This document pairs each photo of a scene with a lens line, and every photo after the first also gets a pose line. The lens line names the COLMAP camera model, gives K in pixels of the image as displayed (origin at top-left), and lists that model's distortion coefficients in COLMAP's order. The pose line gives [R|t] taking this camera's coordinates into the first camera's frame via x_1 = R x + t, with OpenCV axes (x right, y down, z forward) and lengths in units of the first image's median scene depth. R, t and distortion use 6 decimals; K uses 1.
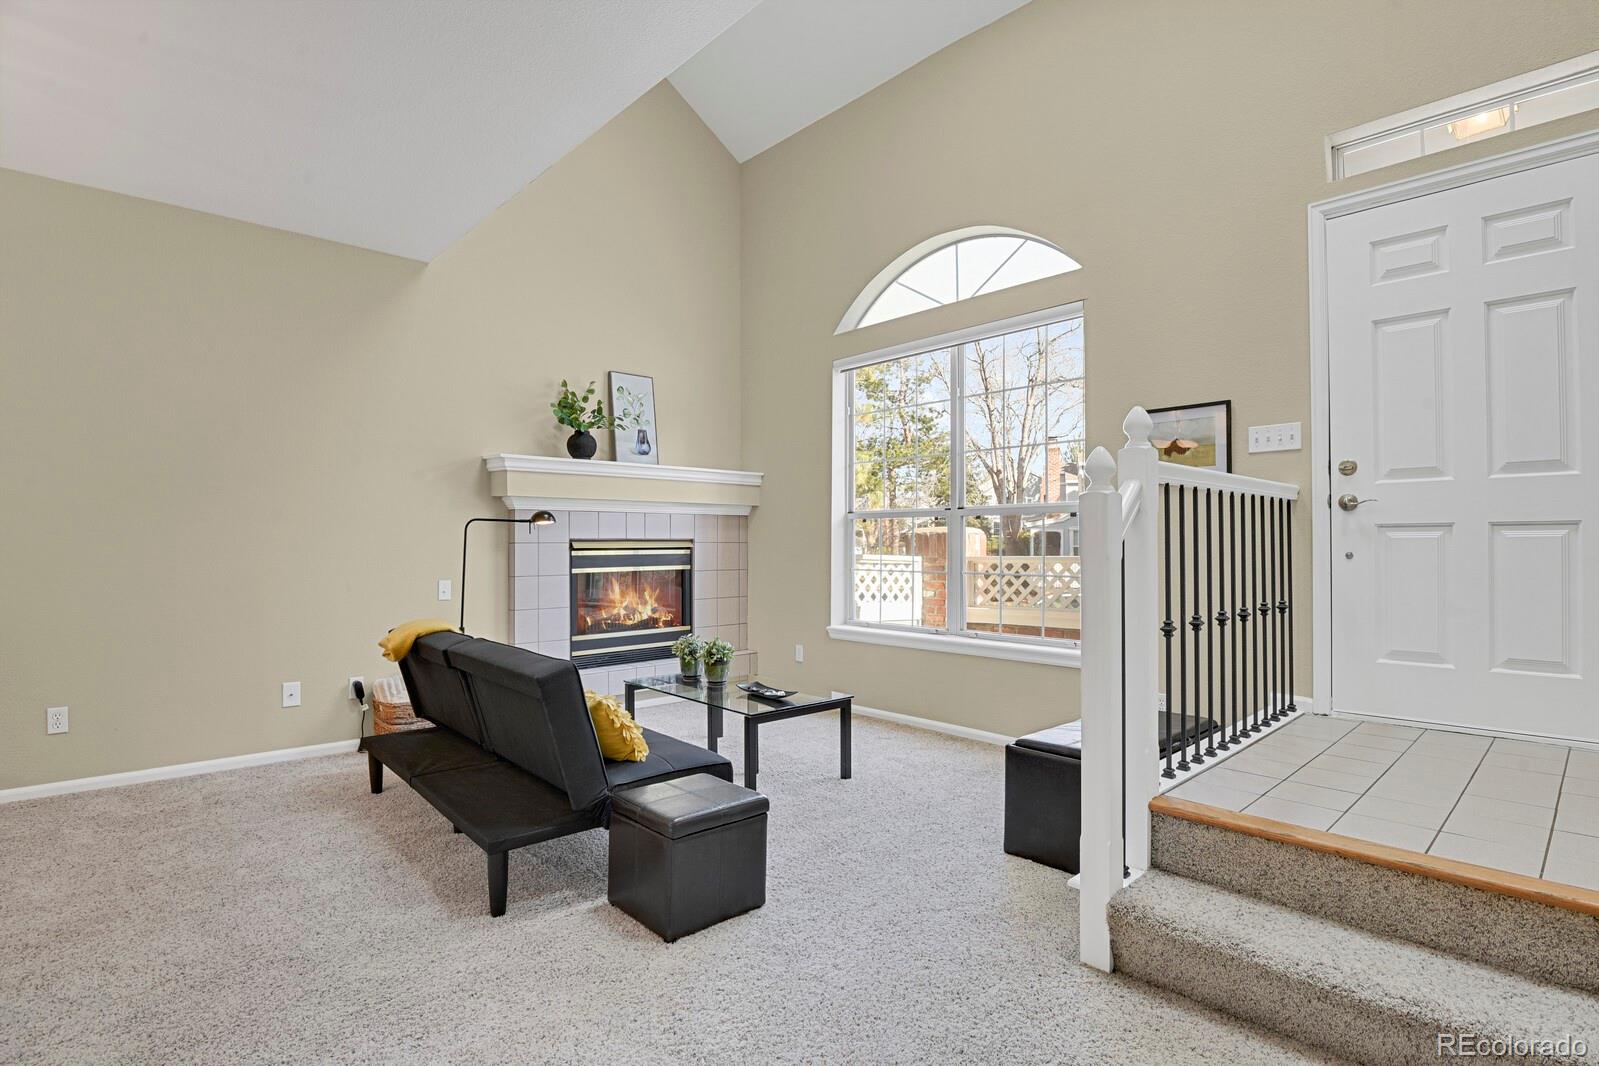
lens RADIAL K [[791.2, 0, 804.3], [0, 791.2, 528.5], [0, 0, 1]] dist [-0.027426, -0.002958]
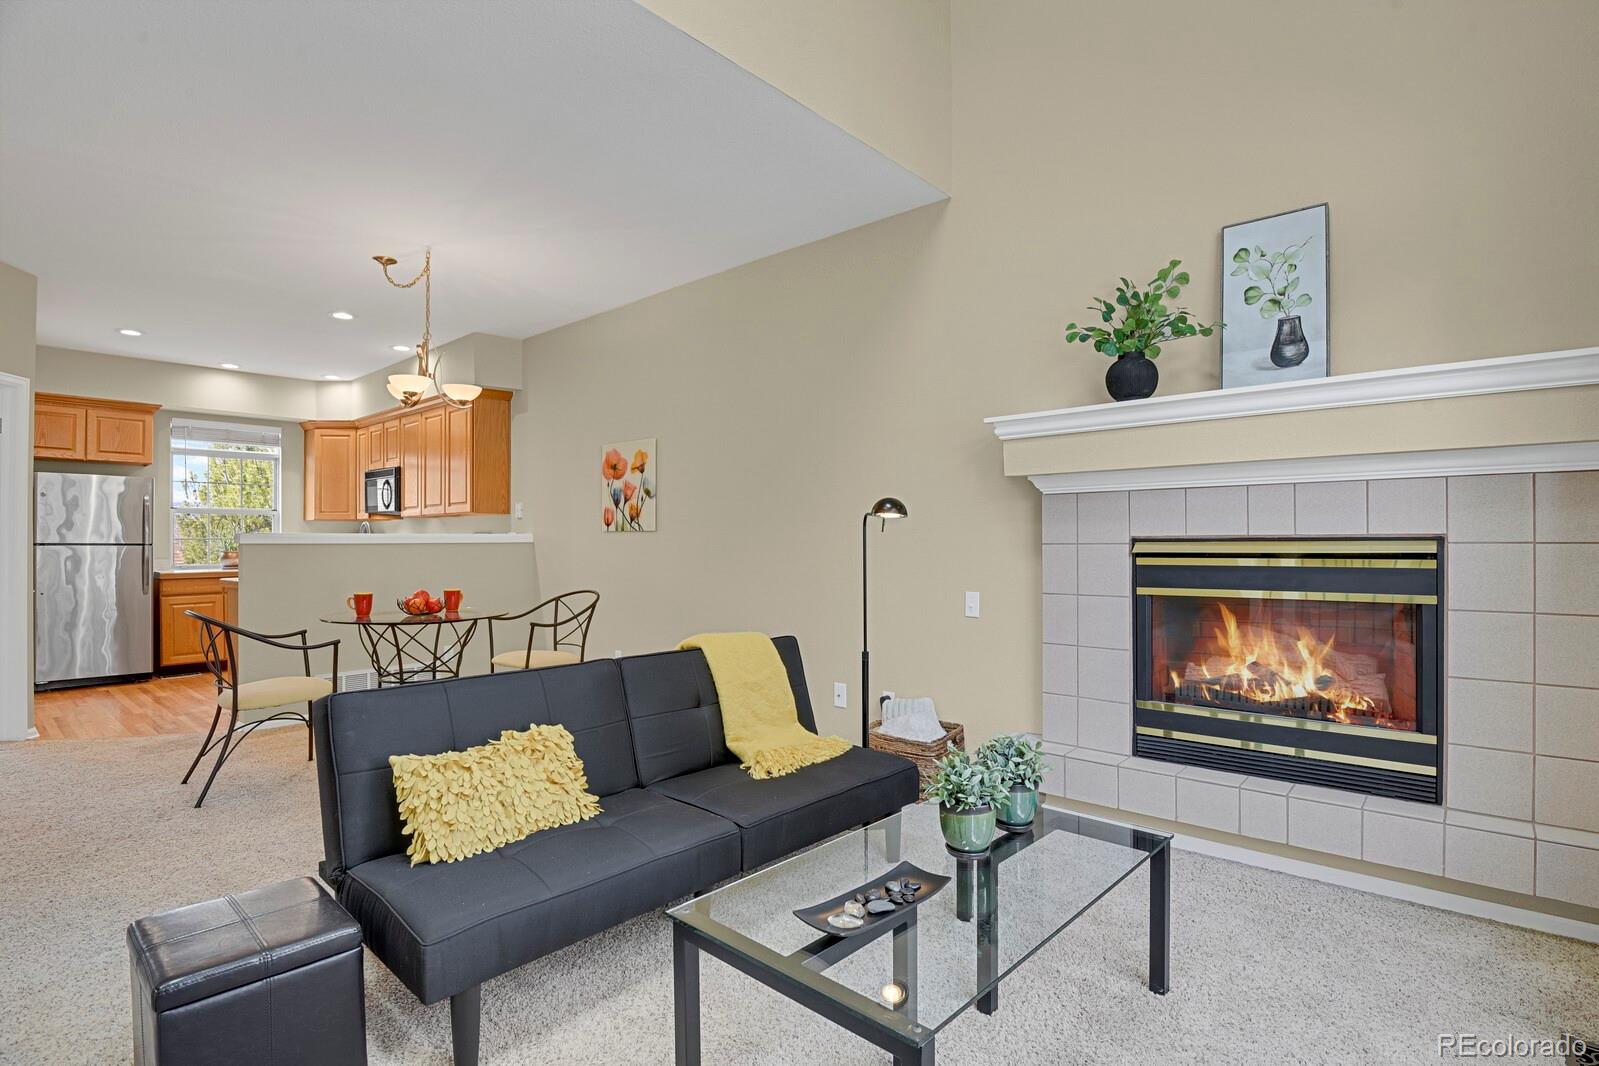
lens RADIAL K [[791.2, 0, 811.1], [0, 791.2, 537.1], [0, 0, 1]] dist [-0.027426, -0.002958]
pose [[0.109523, -0.002760, -0.993980, 0.255589], [0.021976, 0.999758, -0.000354, 0.007591], [0.993741, -0.021805, 0.109557, 0.649556]]
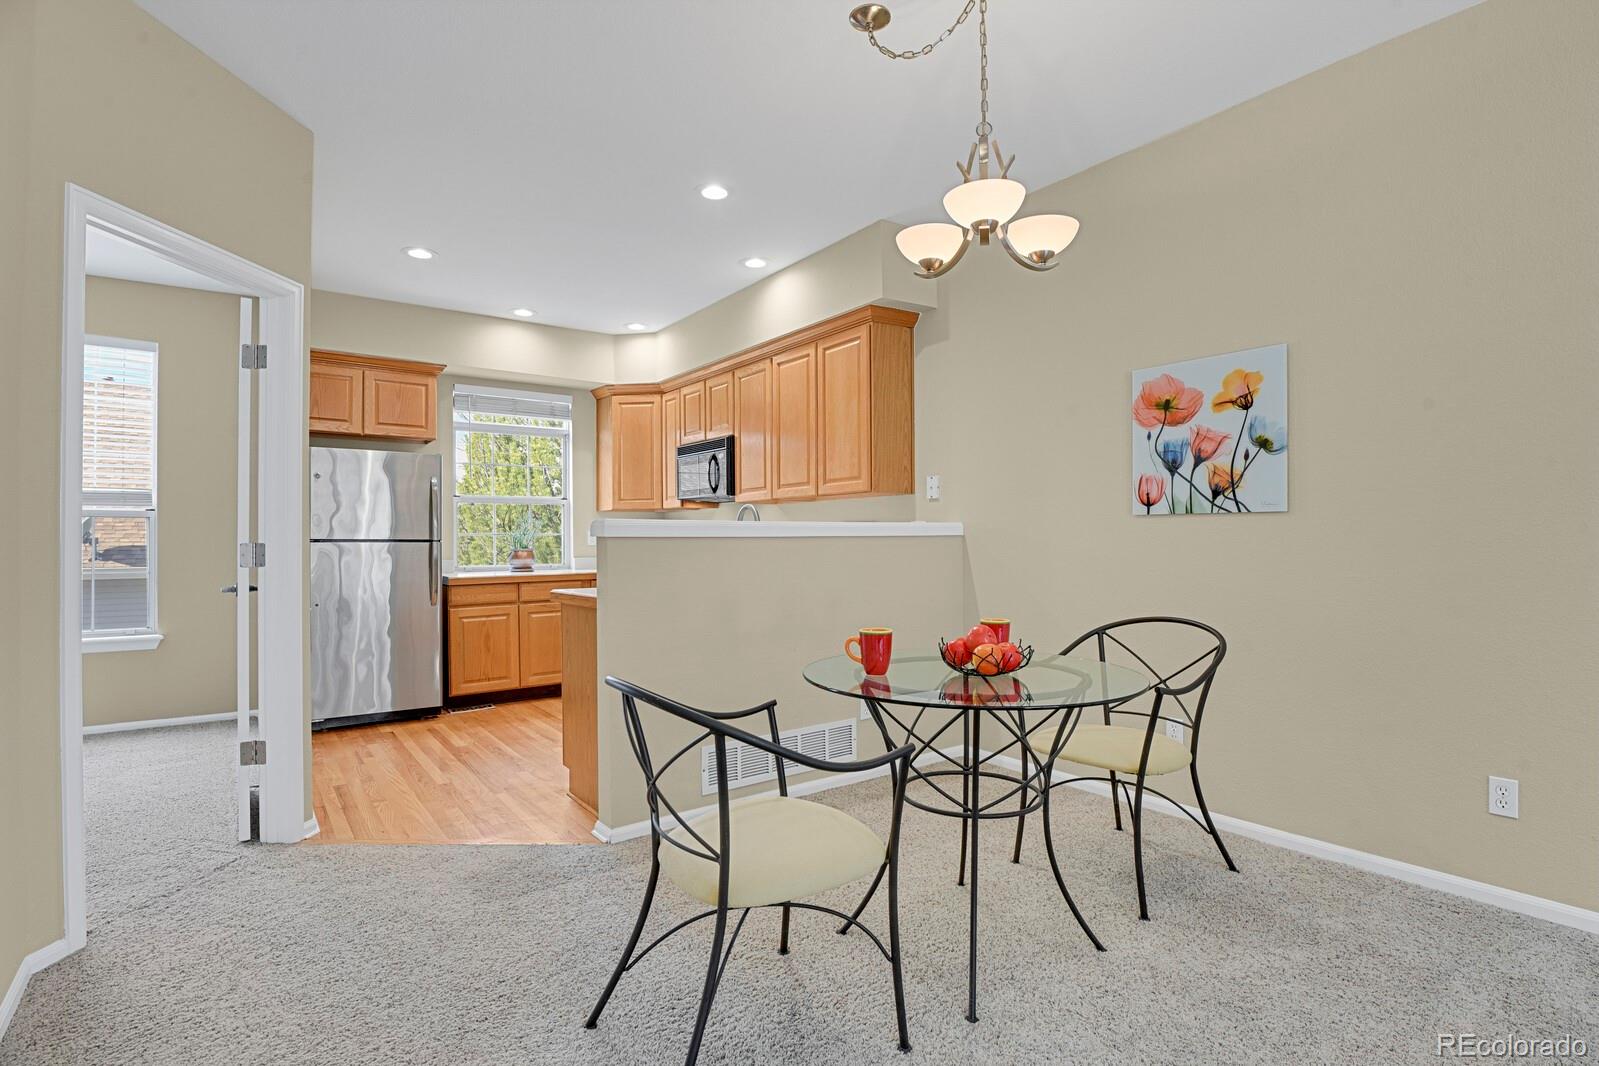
lens RADIAL K [[791.2, 0, 803.7], [0, 791.2, 536.8], [0, 0, 1]] dist [-0.027426, -0.002958]
pose [[-0.111391, -0.001260, -0.993776, -0.133865], [0.025537, 0.999665, -0.004130, 0.006451], [0.993449, -0.025838, -0.111321, 0.325791]]
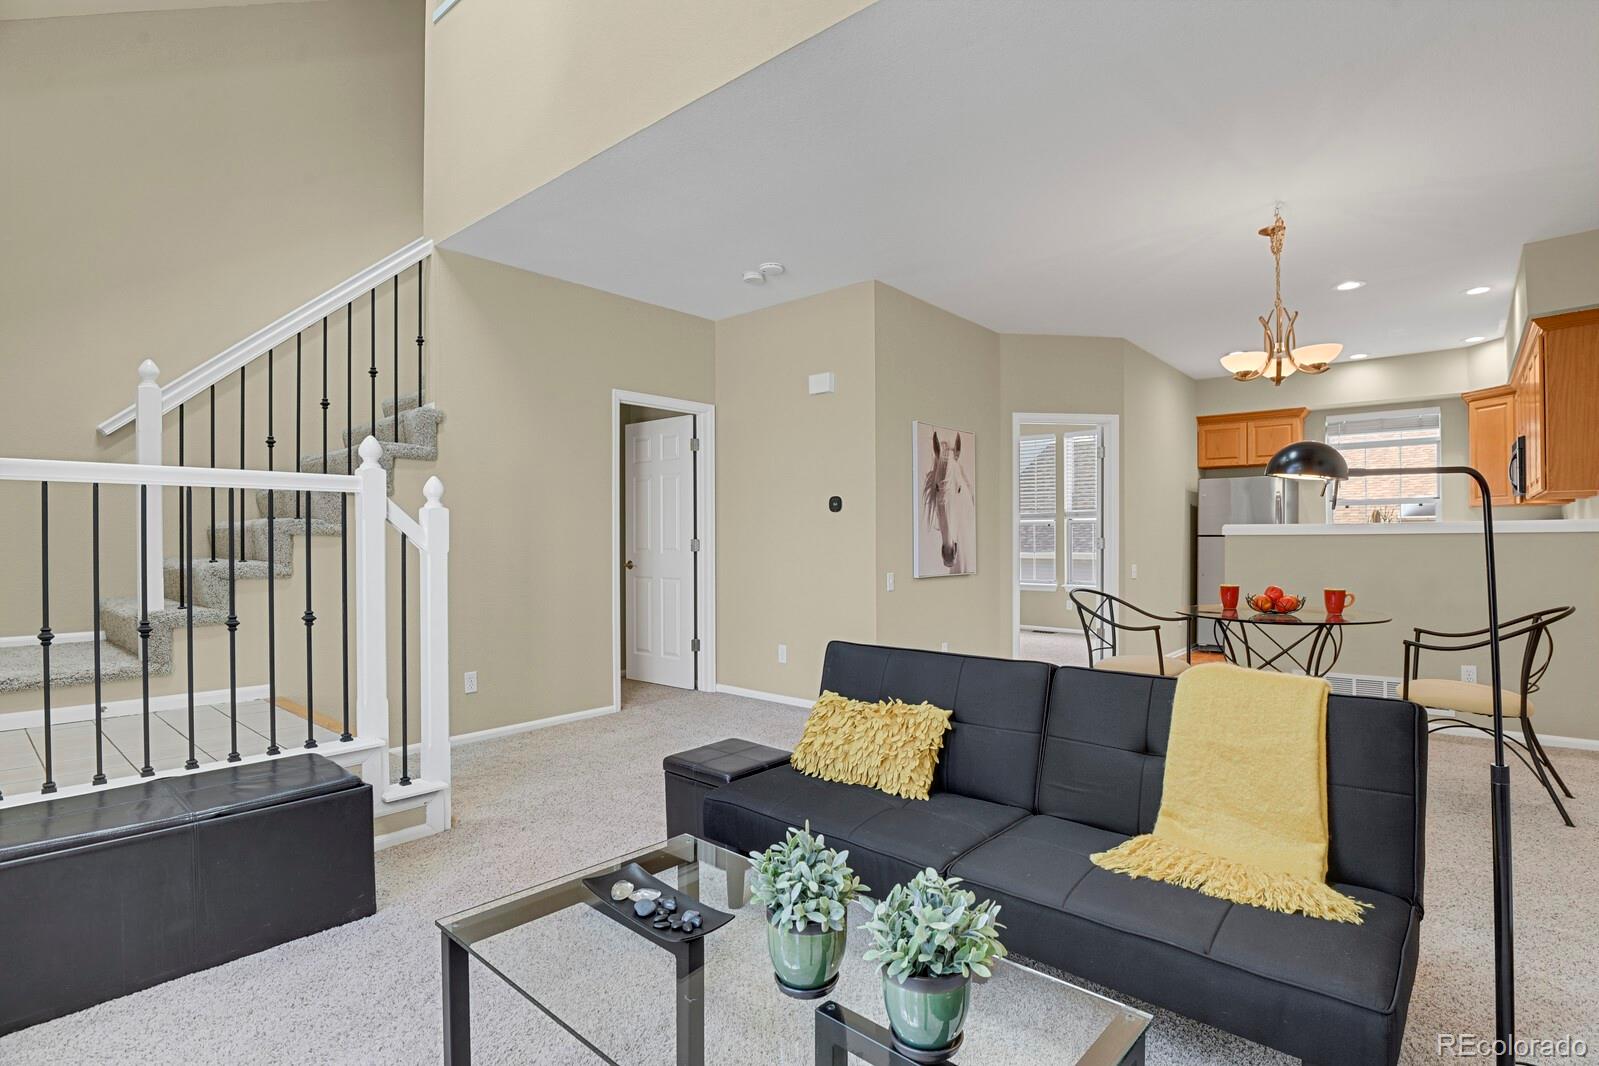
lens RADIAL K [[791.2, 0, 791.3], [0, 791.2, 534.7], [0, 0, 1]] dist [-0.027426, -0.002958]
pose [[-0.995569, 0.008013, -0.093693, -0.060587], [0.010386, 0.999637, -0.024861, 0.018155], [0.093460, -0.025724, -0.995291, 0.999641]]
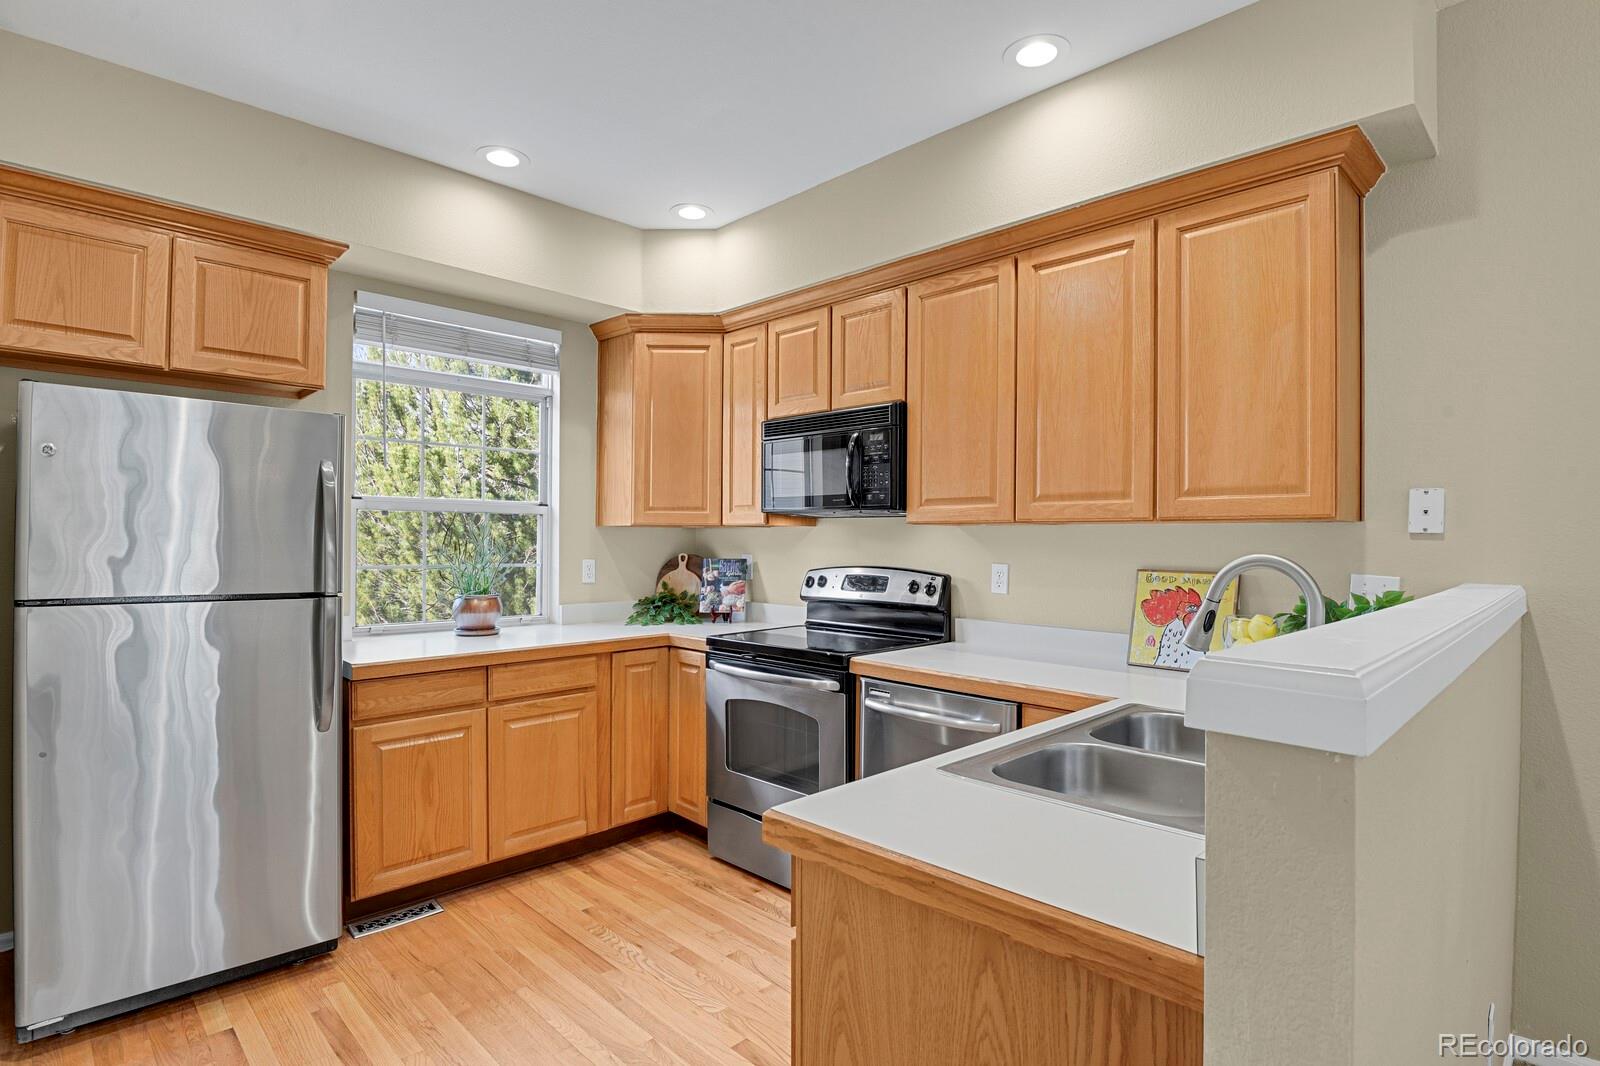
lens RADIAL K [[791.7, 0, 794.2], [0, 791.7, 536.0], [0, 0, 1]] dist [-0.027426, -0.002958]
pose [[0.039358, -0.000537, -0.999225, -0.534073], [0.010444, 0.999945, -0.000126, -0.031658], [0.999171, -0.010431, 0.039362, 0.051177]]
